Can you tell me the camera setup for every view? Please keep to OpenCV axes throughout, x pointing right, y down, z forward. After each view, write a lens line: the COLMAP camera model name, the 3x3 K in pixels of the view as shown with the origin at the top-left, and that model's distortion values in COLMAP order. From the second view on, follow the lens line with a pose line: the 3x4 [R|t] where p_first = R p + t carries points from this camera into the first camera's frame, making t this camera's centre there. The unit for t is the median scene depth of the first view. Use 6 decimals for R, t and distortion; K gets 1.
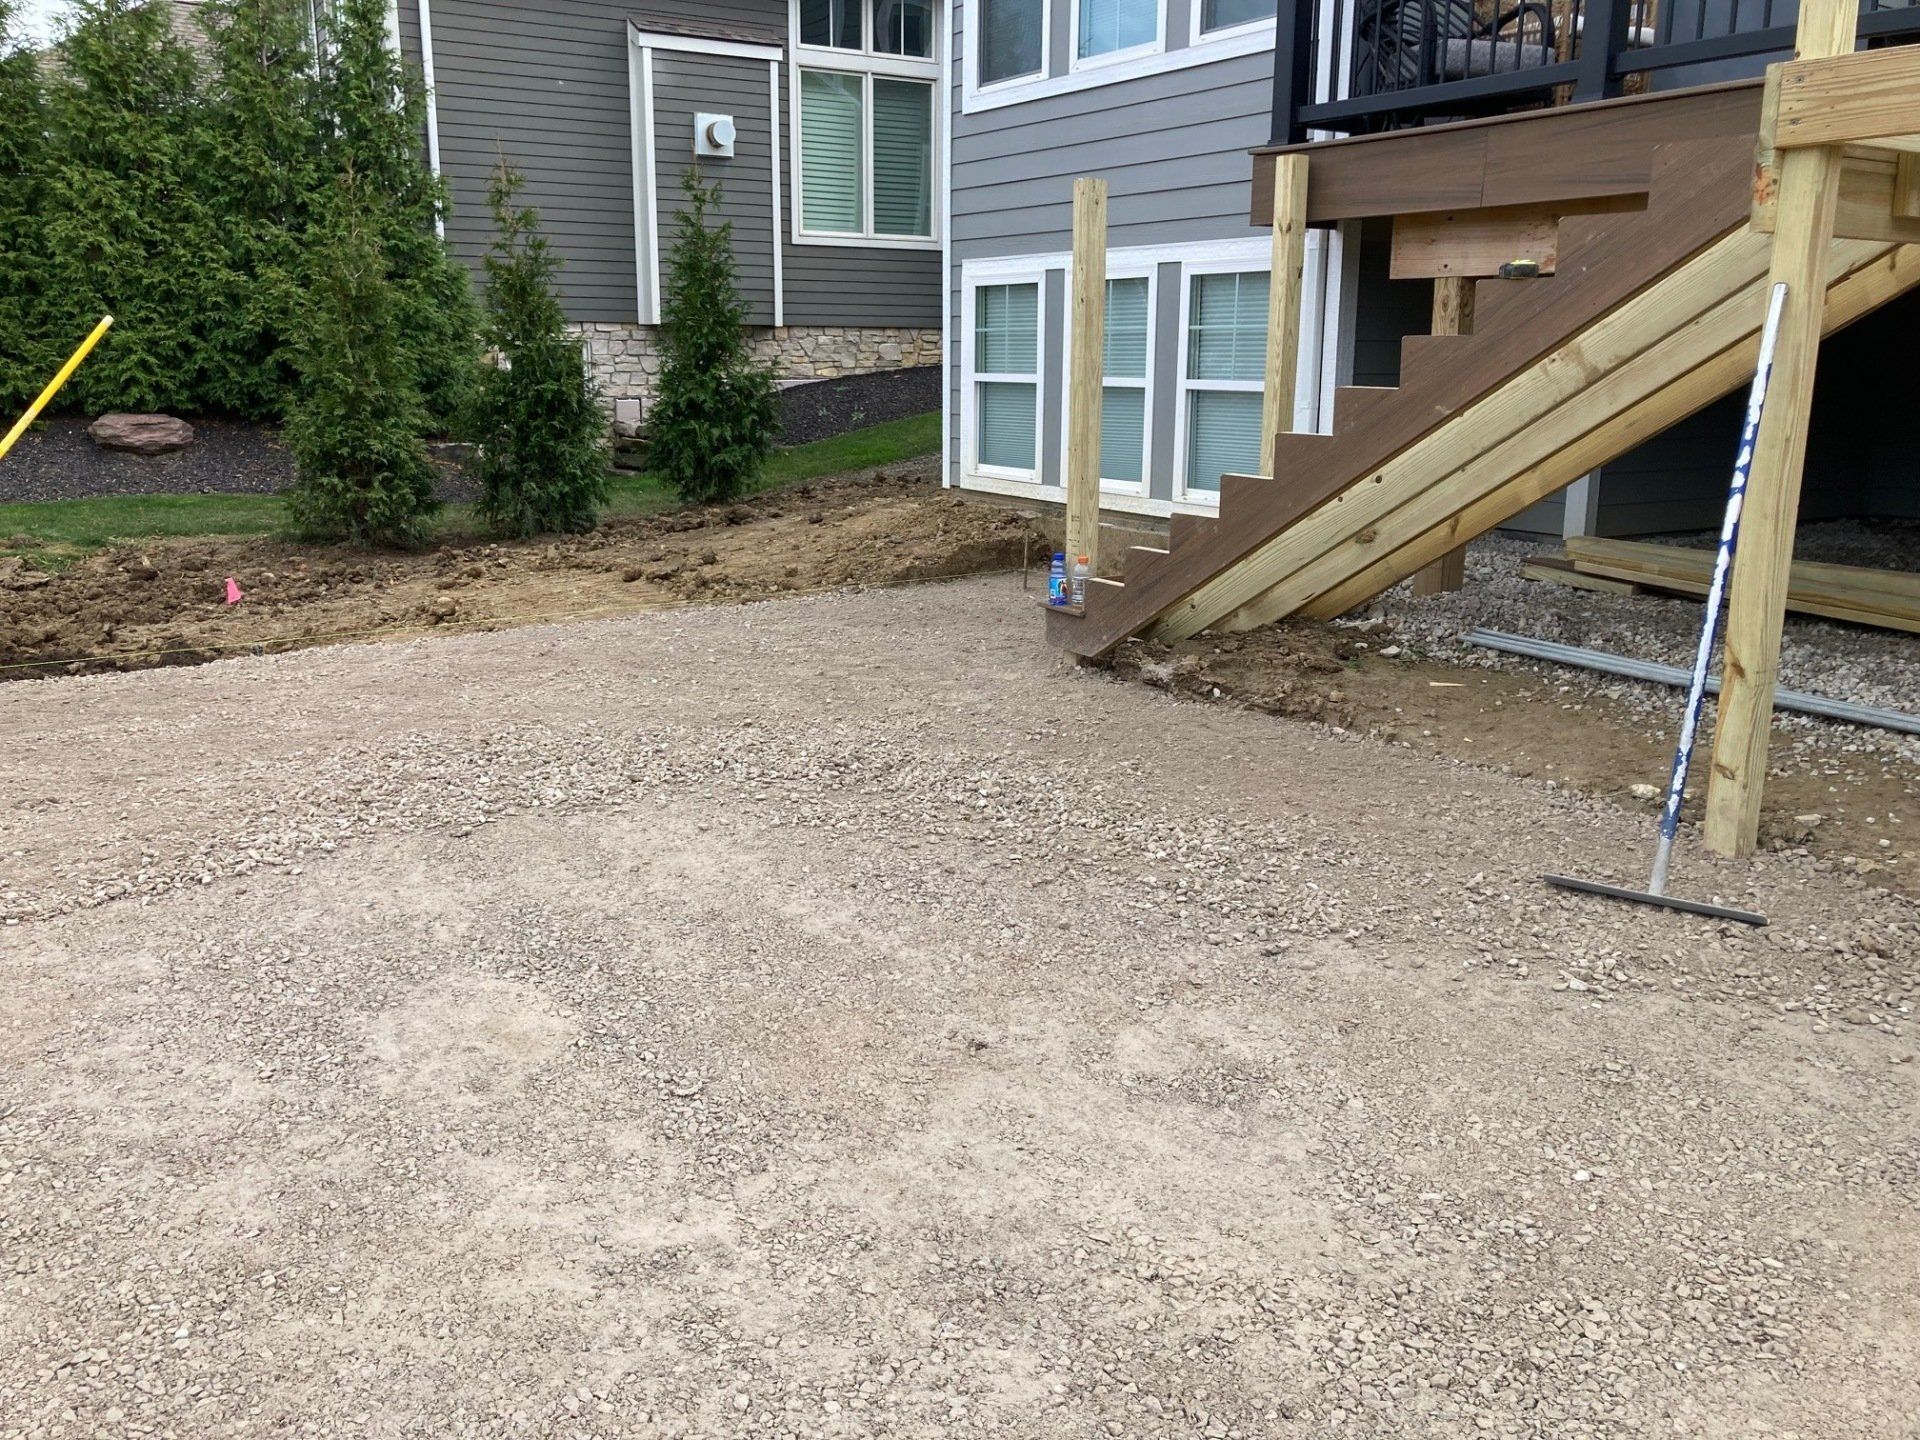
lens RADIAL K [[1573.5, 0, 939.0], [0, 1573.5, 705.8], [0, 0, 1]] dist [0.026162, -0.027820]
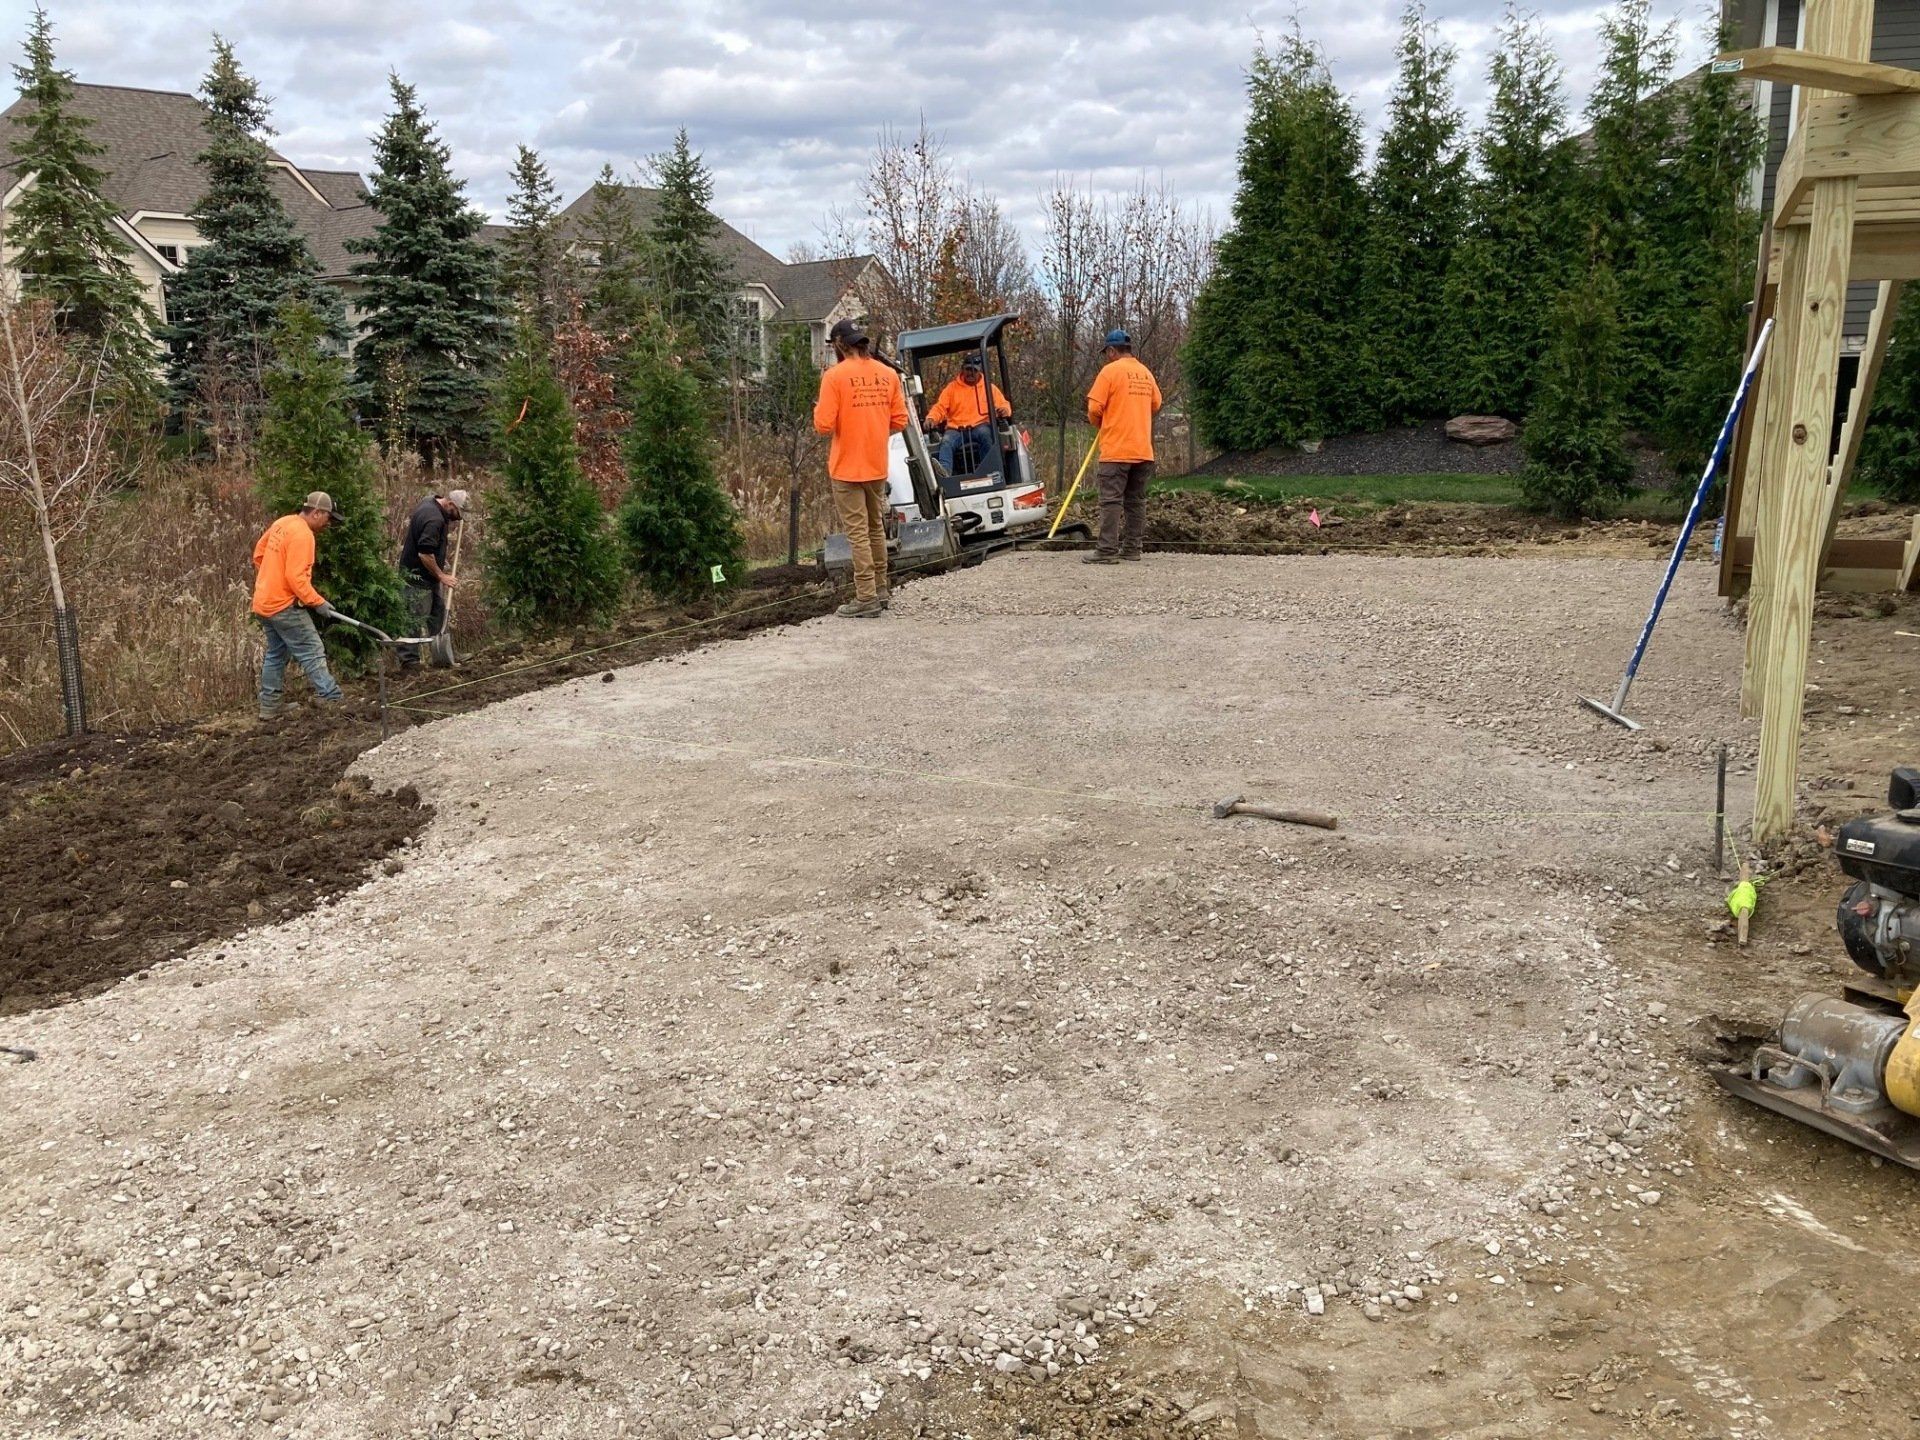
lens RADIAL K [[1573.5, 0, 966.2], [0, 1573.5, 708.4], [0, 0, 1]] dist [0.026162, -0.027820]
pose [[0.563214, 0.161631, -0.810349, 0.544243], [-0.167513, 0.982653, 0.079573, 0.040273], [0.809154, 0.090928, 0.580519, -0.172193]]
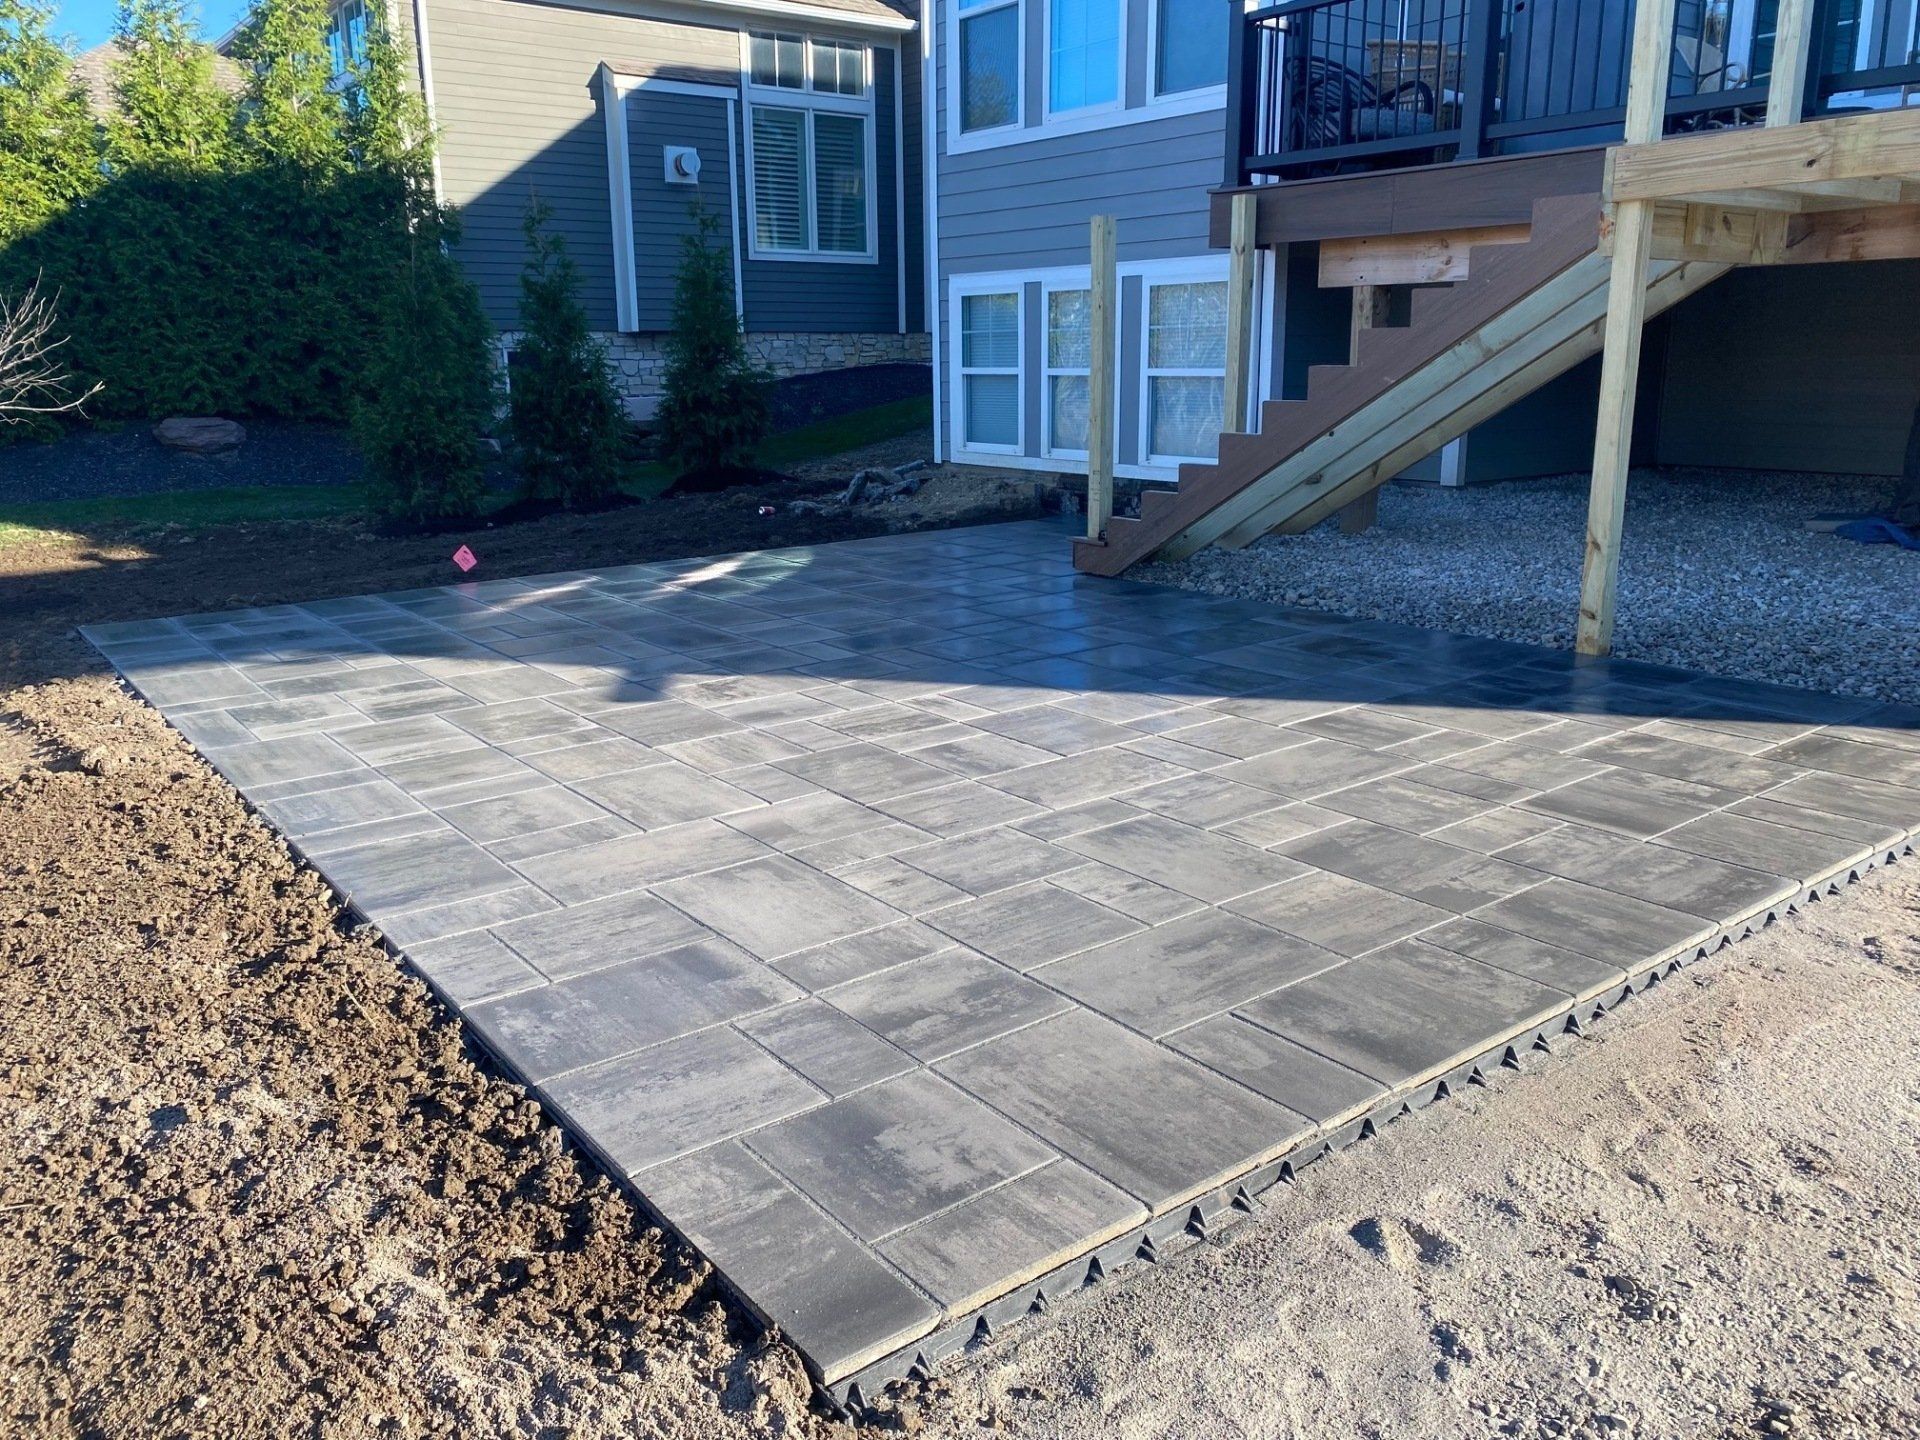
lens RADIAL K [[1466.3, 0, 949.7], [0, 1466.3, 705.7], [0, 0, 1]] dist [0.046457, -0.053492]
pose [[0.995431, -0.037115, 0.087975, -0.101133], [0.035962, 0.999246, 0.014653, 0.036559], [-0.088452, -0.011423, 0.996015, -0.149630]]
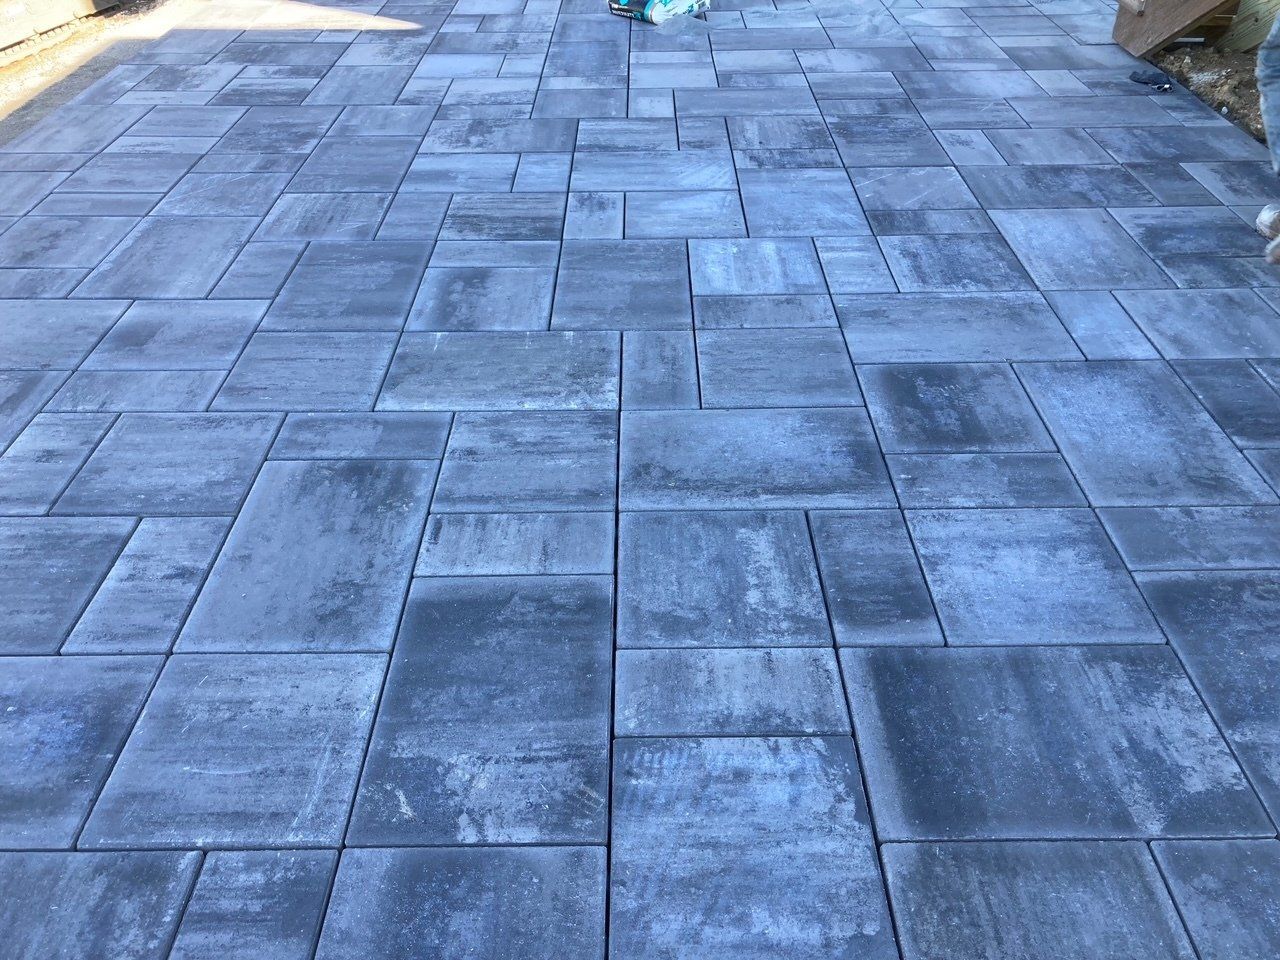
lens RADIAL K [[1049.0, 0, 645.8], [0, 1049.0, 477.5], [0, 0, 1]] dist [0.026162, -0.027820]
pose [[0.852903, 0.309368, -0.420532, 0.134506], [-0.115832, 0.897571, 0.425381, -0.027068], [0.509057, -0.314097, 0.801376, 0.095812]]
